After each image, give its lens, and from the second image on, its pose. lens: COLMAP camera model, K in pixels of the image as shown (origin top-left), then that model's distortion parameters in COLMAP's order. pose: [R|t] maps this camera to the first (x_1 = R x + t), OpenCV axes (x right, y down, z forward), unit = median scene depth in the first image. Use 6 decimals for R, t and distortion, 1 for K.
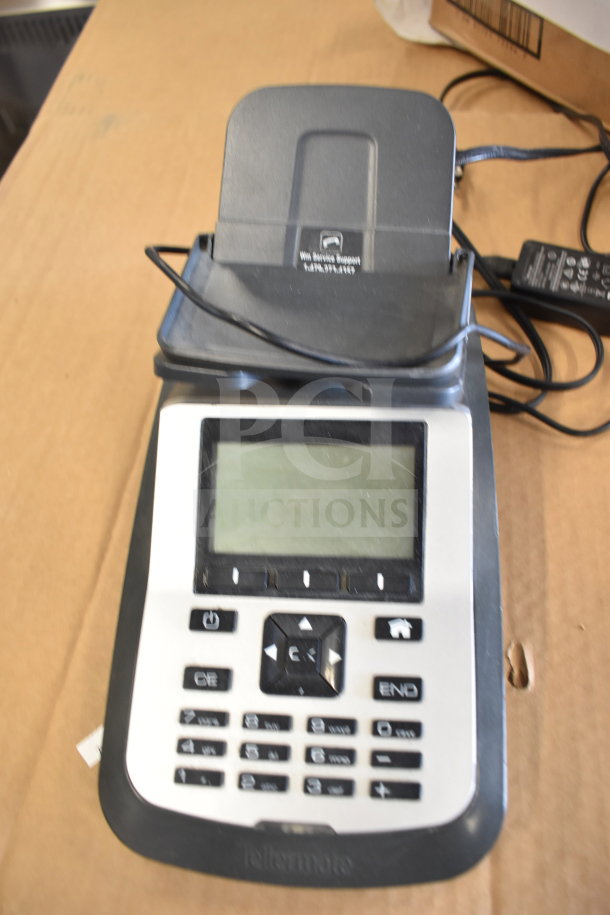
lens RADIAL K [[701.3, 0, 311.5], [0, 701.3, 463.5], [0, 0, 1]] dist [-0.087737, 0.006550]
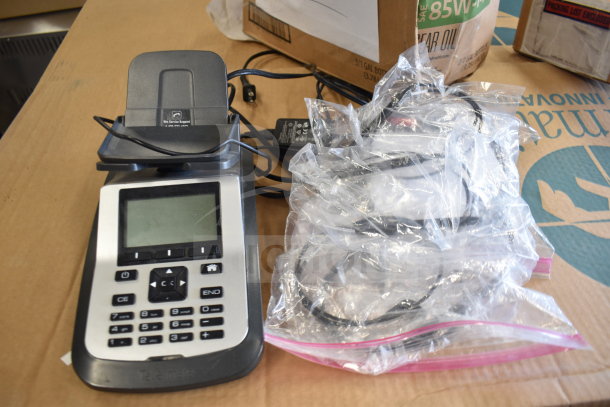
lens RADIAL K [[467.5, 0, 299.6], [0, 467.5, 201.0], [0, 0, 1]] dist [-0.087737, 0.006550]
pose [[0.983165, -0.080123, 0.164218, 0.166834], [0.117211, 0.966007, -0.230415, 0.385301], [-0.140174, 0.245784, 0.959136, -0.489424]]
